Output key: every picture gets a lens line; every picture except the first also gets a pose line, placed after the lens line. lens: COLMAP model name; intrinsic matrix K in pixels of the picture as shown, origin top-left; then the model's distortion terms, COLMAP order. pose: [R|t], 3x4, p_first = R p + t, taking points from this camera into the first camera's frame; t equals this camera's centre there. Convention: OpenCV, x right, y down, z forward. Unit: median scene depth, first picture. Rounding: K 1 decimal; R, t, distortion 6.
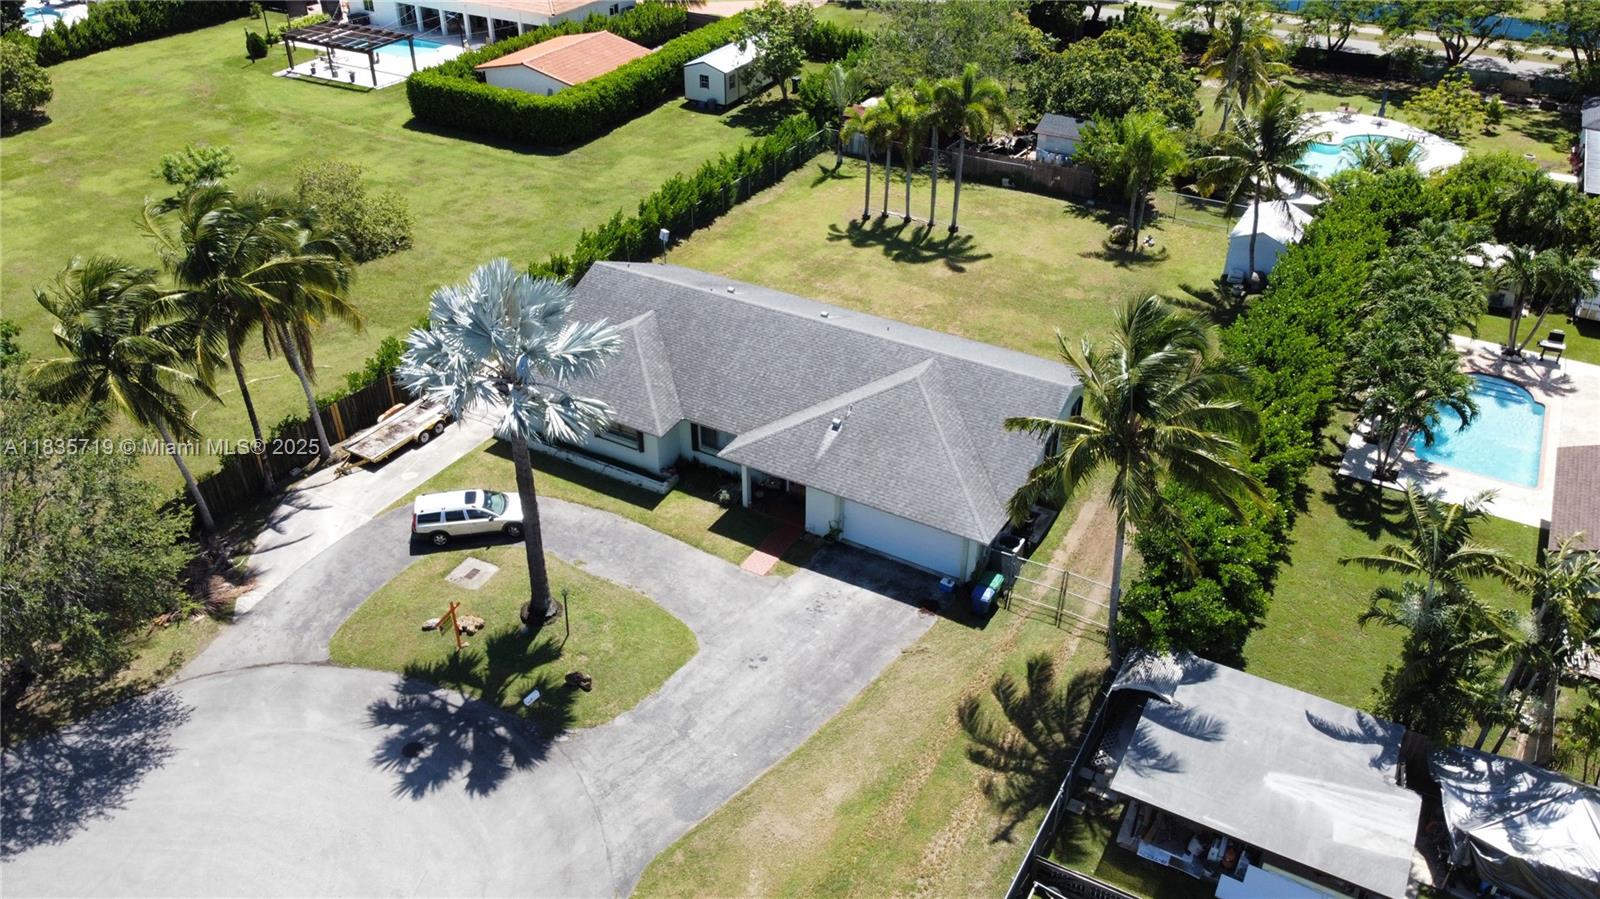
lens RADIAL K [[1209.8, 0, 792.7], [0, 1209.8, 452.9], [0, 0, 1]] dist [-0.006427, -0.004431]
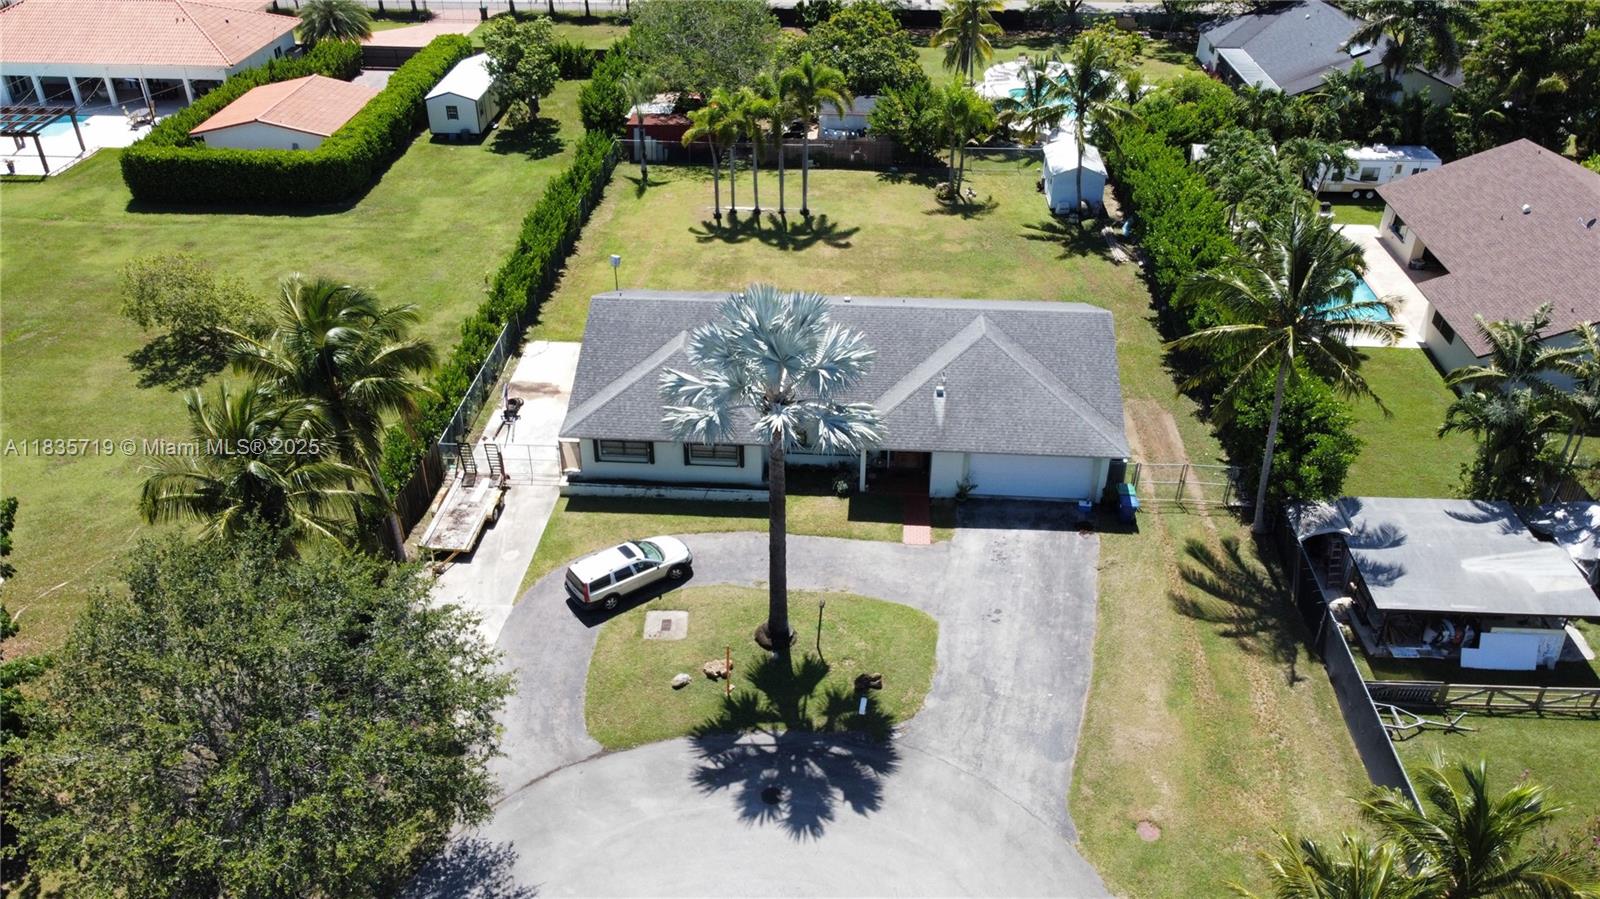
lens RADIAL K [[1209.8, 0, 792.7], [0, 1209.8, 452.9], [0, 0, 1]] dist [-0.006427, -0.004431]
pose [[0.896819, -0.241615, 0.370591, -0.349249], [0.242470, 0.969112, 0.045063, -0.036152], [-0.370032, 0.049444, 0.927702, 0.046540]]
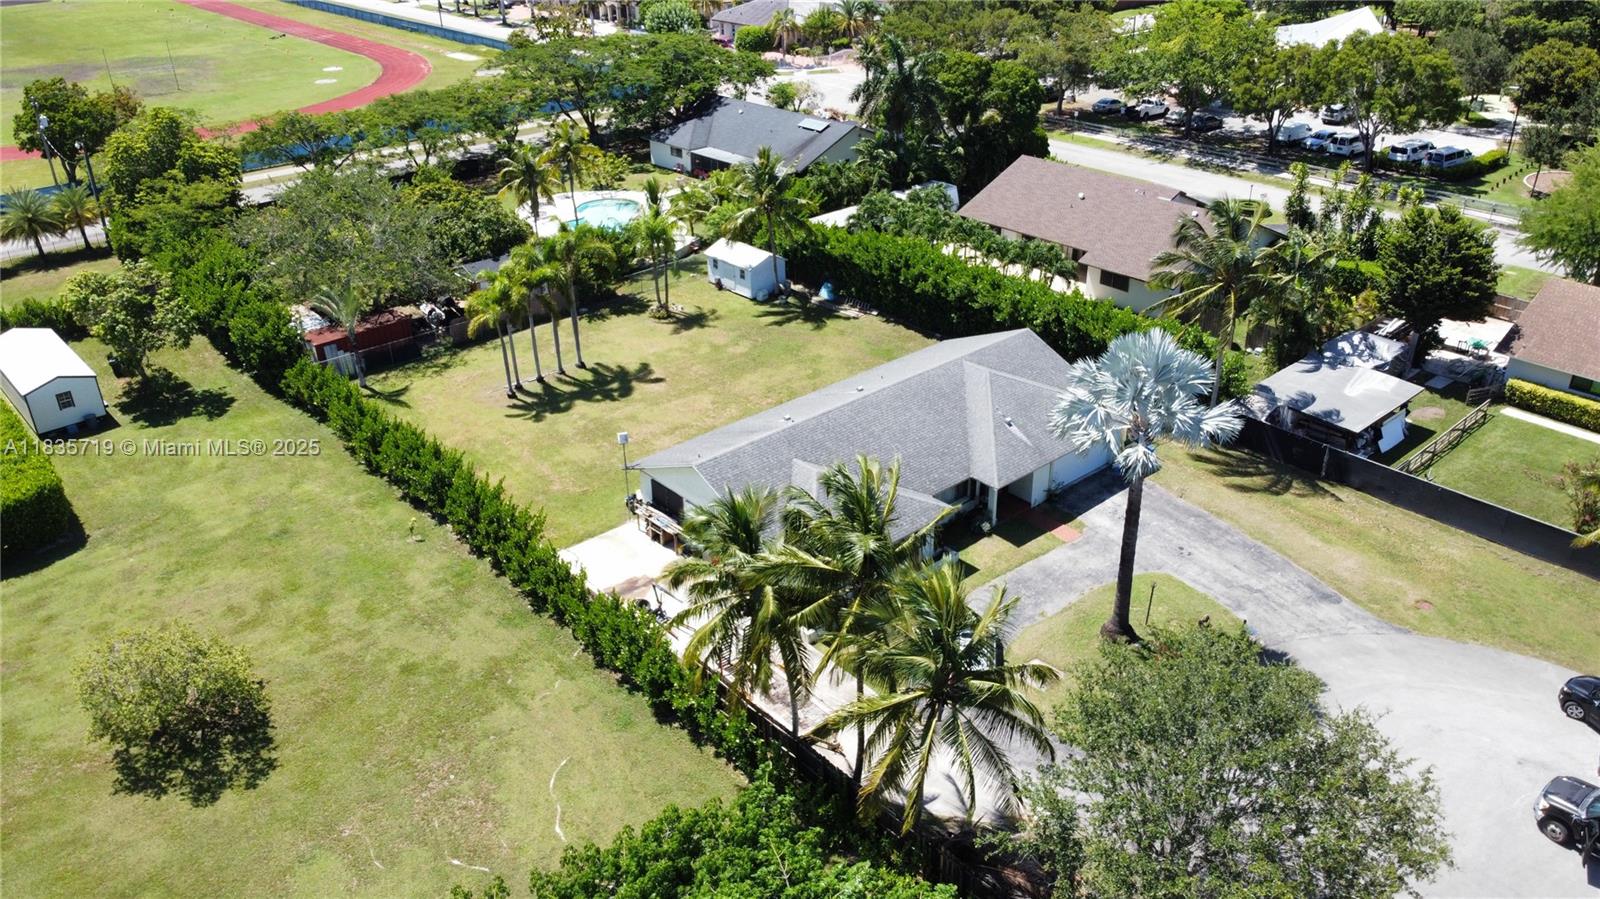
lens RADIAL K [[1209.8, 0, 792.7], [0, 1209.8, 452.9], [0, 0, 1]] dist [-0.006427, -0.004431]
pose [[0.322861, -0.445393, 0.835096, -0.794750], [0.536997, 0.812781, 0.225880, -0.290125], [-0.779355, 0.375517, 0.501590, 0.396919]]
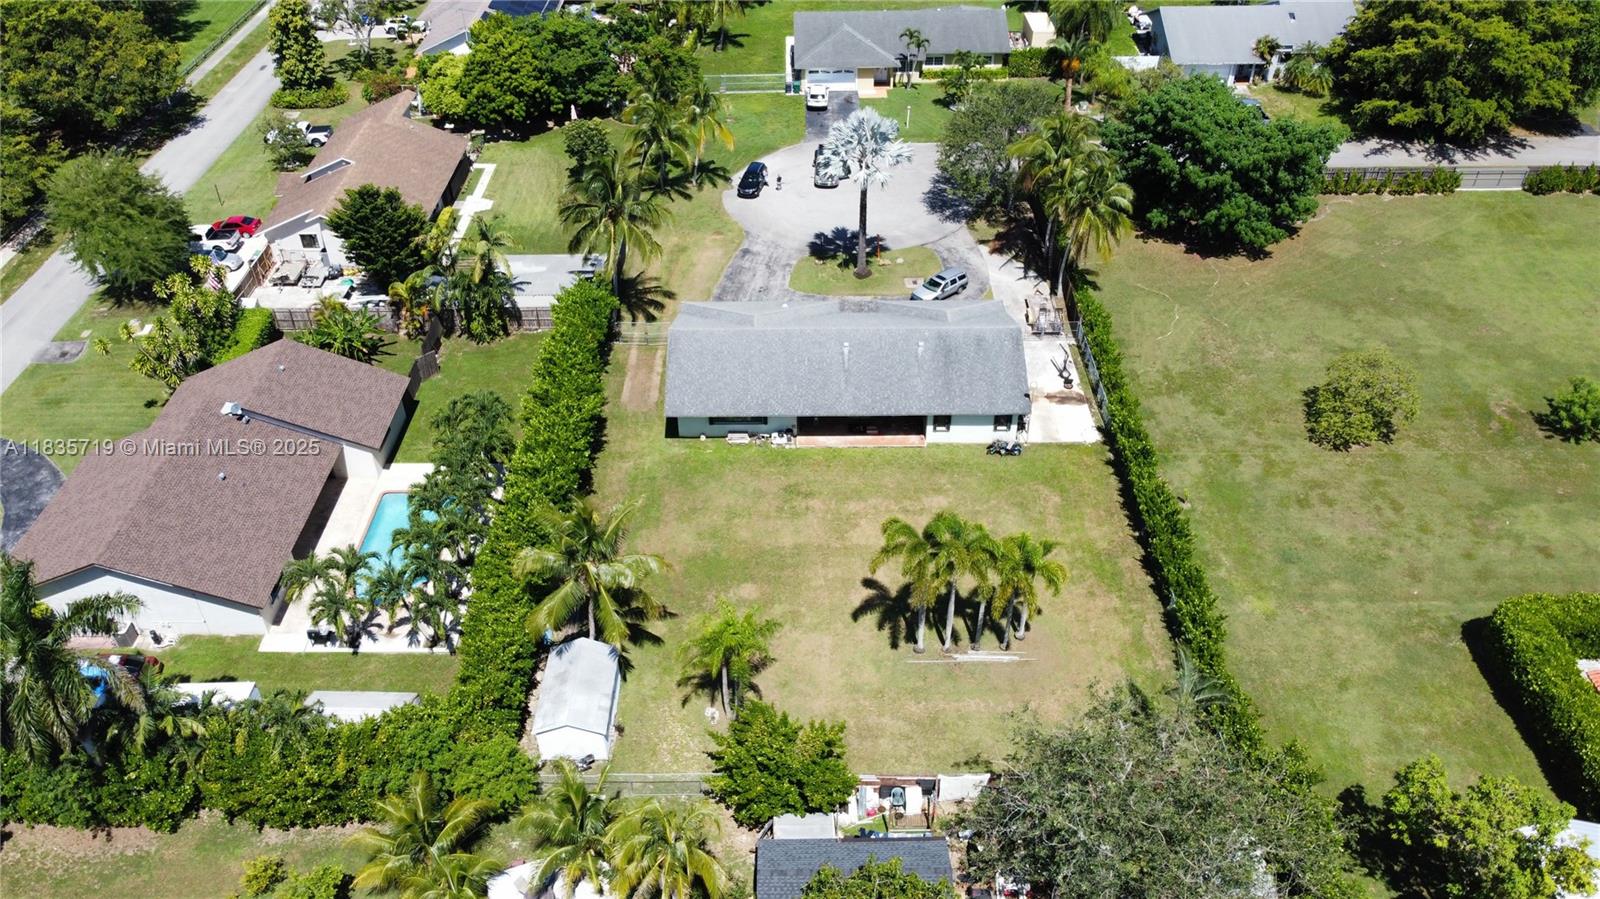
lens RADIAL K [[1209.8, 0, 792.7], [0, 1209.8, 452.9], [0, 0, 1]] dist [-0.006427, -0.004431]
pose [[-0.865984, 0.313147, -0.389885, 0.565124], [-0.272271, 0.358711, 0.892858, -1.102878], [0.419452, 0.879355, -0.225377, 1.141969]]
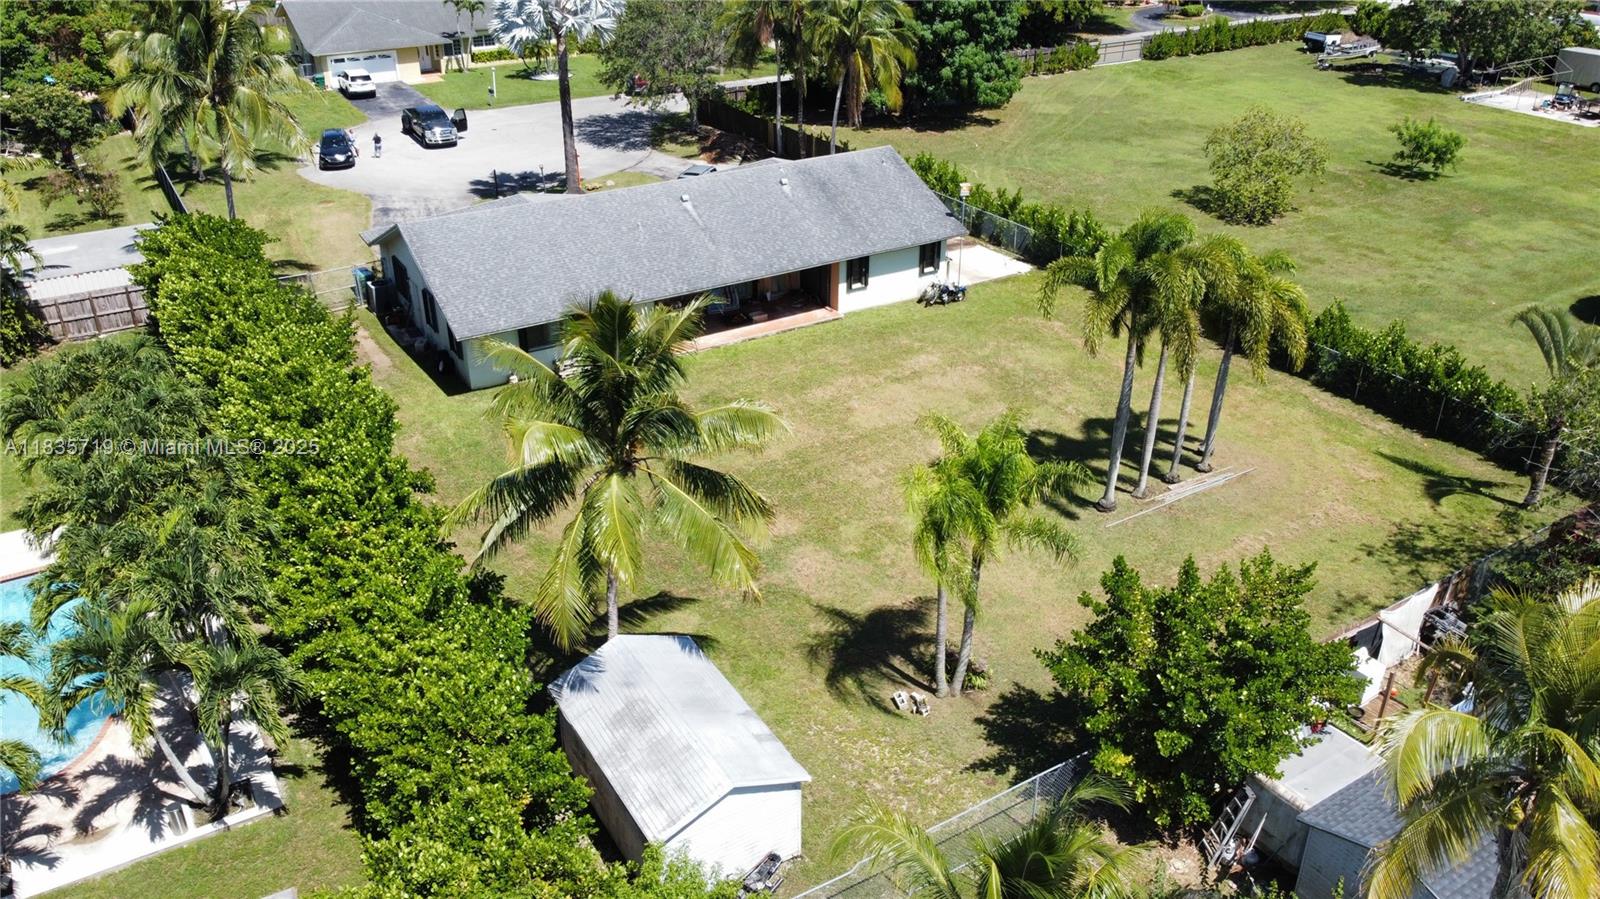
lens RADIAL K [[1209.8, 0, 792.7], [0, 1209.8, 452.9], [0, 0, 1]] dist [-0.006427, -0.004431]
pose [[-0.470097, 0.411245, -0.780952, 0.658286], [-0.496485, 0.608343, 0.619211, -0.502228], [0.729734, 0.678820, -0.081803, 1.024876]]
